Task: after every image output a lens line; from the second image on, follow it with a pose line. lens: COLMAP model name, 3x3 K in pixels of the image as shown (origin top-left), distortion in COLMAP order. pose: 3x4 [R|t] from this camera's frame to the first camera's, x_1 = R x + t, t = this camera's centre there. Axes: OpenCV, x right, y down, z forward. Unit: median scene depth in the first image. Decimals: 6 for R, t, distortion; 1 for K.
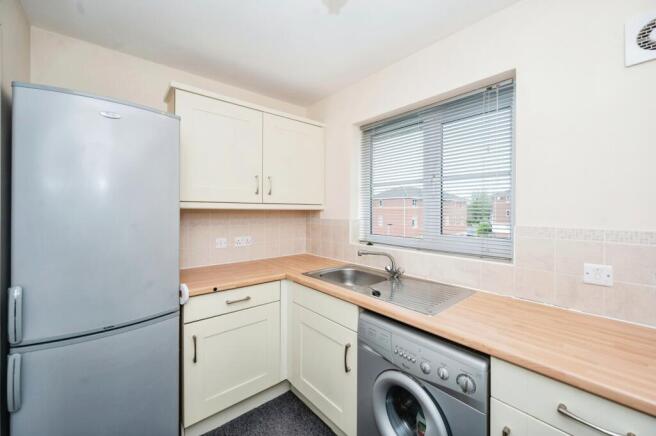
lens RADIAL K [[260.4, 0, 328.3], [0, 260.4, 216.6], [0, 0, 1]] dist [-0.000307, 0.000512]
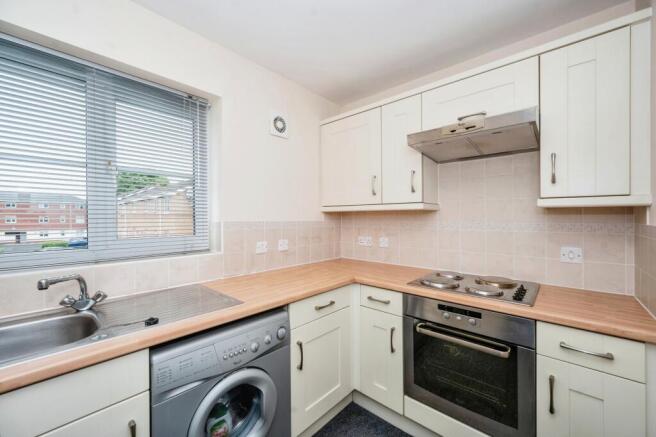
lens RADIAL K [[262.8, 0, 328.4], [0, 262.8, 214.8], [0, 0, 1]] dist [0.002839, 0.000476]
pose [[-0.112713, -0.008122, 0.993594, -0.751081], [0.003287, 0.999958, 0.008547, -0.008677], [-0.993622, 0.004229, -0.112681, 0.751917]]
